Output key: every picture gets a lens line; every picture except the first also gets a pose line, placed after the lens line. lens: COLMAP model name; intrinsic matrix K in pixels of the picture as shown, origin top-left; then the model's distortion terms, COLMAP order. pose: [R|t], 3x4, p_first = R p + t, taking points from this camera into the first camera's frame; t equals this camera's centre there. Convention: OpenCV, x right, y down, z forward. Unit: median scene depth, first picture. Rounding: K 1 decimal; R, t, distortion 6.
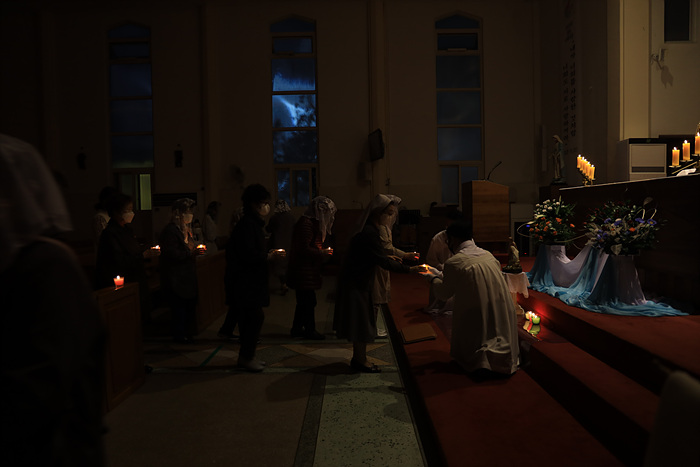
lens RADIAL K [[487.0, 0, 348.1], [0, 487.0, 232.3], [0, 0, 1]] dist [-0.091994, 0.065080]
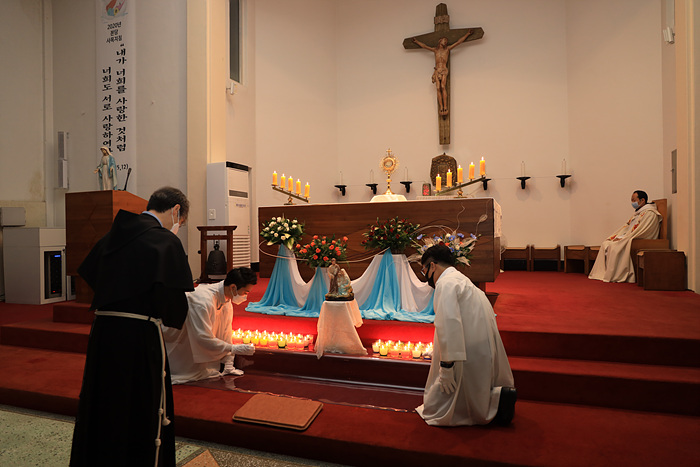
lens RADIAL K [[483.2, 0, 348.3], [0, 483.2, 235.9], [0, 0, 1]] dist [-0.099009, 0.070825]
pose [[0.336454, 0.005413, 0.941684, -0.205080], [0.050727, 0.998427, -0.023863, -0.003731], [-0.940333, 0.055797, 0.335650, 0.323675]]
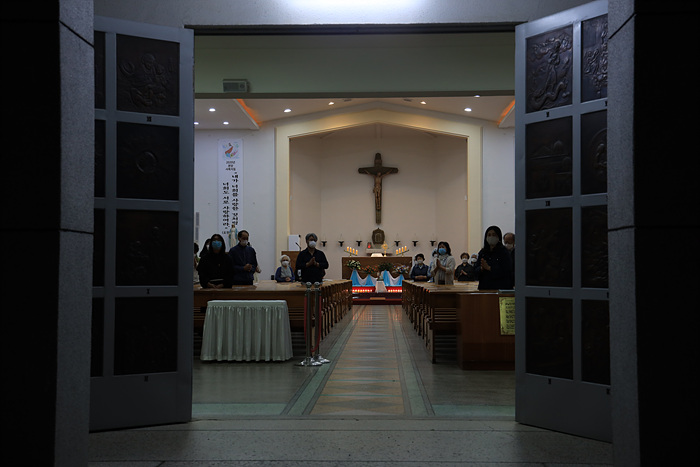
lens RADIAL K [[1009.1, 0, 350.0], [0, 1009.1, 233.5], [0, 0, 1]] dist [0.006307, 0.005698]
pose [[0.021836, 0.054111, 0.998296, -3.321620], [0.045461, 0.997448, -0.055060, 0.062270], [-0.998727, 0.046585, 0.019320, 0.491040]]
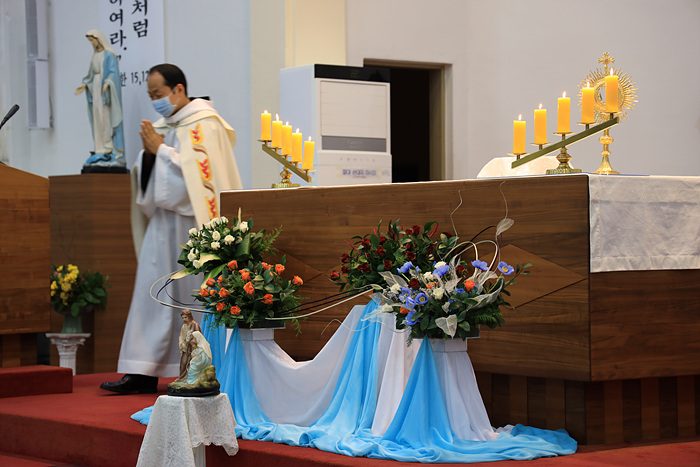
lens RADIAL K [[1724.8, 0, 350.0], [0, 1724.8, 233.5], [0, 0, 1]] dist [0.434428, 0.126075]
pose [[0.780393, 0.006768, 0.625252, -0.222176], [0.025123, 0.998795, -0.042168, 0.005020], [-0.624784, 0.048616, 0.779283, -0.110831]]
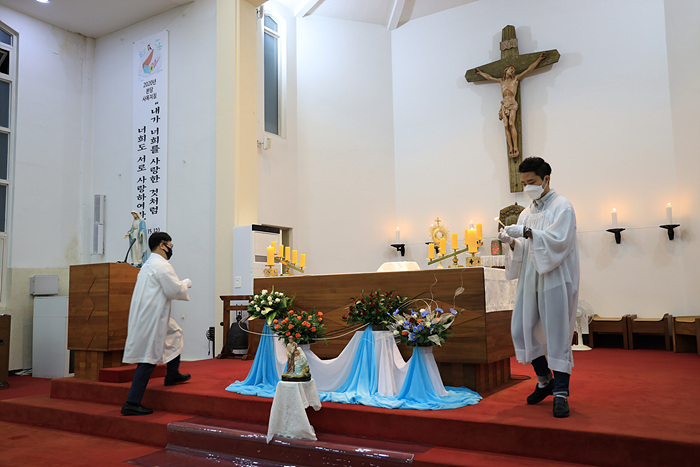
lens RADIAL K [[603.8, 0, 350.0], [0, 603.8, 233.5], [0, 0, 1]] dist [-0.043486, 0.118822]
pose [[0.532749, 0.091650, 0.841296, -0.217615], [0.049690, 0.989015, -0.139209, -0.006637], [-0.844813, 0.115968, 0.522343, 0.175452]]
